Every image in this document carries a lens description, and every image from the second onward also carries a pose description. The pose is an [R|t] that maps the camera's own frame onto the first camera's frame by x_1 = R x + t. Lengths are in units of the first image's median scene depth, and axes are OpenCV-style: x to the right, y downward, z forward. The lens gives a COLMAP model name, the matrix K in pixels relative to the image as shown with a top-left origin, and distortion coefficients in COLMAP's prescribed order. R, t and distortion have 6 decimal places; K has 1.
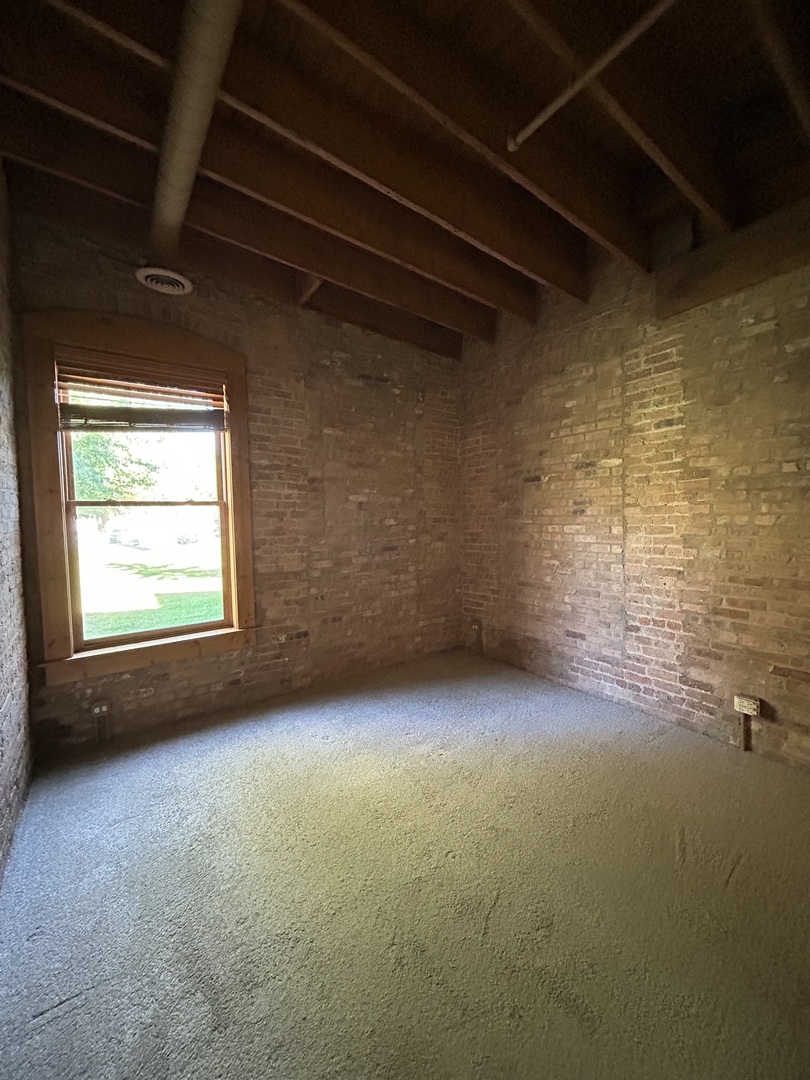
lens RADIAL K [[435.4, 0, 404.7], [0, 435.4, 539.9], [0, 0, 1]] dist [0.001869, -0.000141]
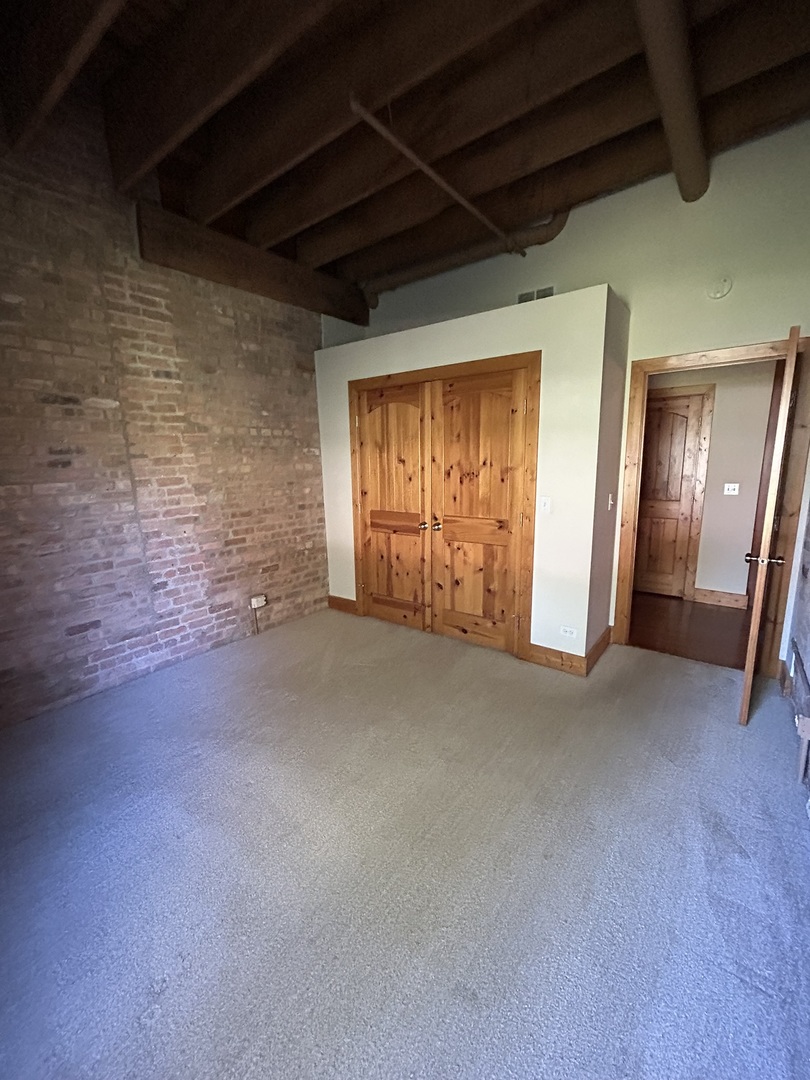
lens RADIAL K [[435.4, 0, 404.8], [0, 435.4, 537.8], [0, 0, 1]] dist [0.001869, -0.000141]
pose [[-0.307137, -0.149720, 0.939814, -0.561500], [0.080086, 0.979978, 0.182291, -0.035241], [-0.948289, 0.131254, -0.288997, 0.792942]]
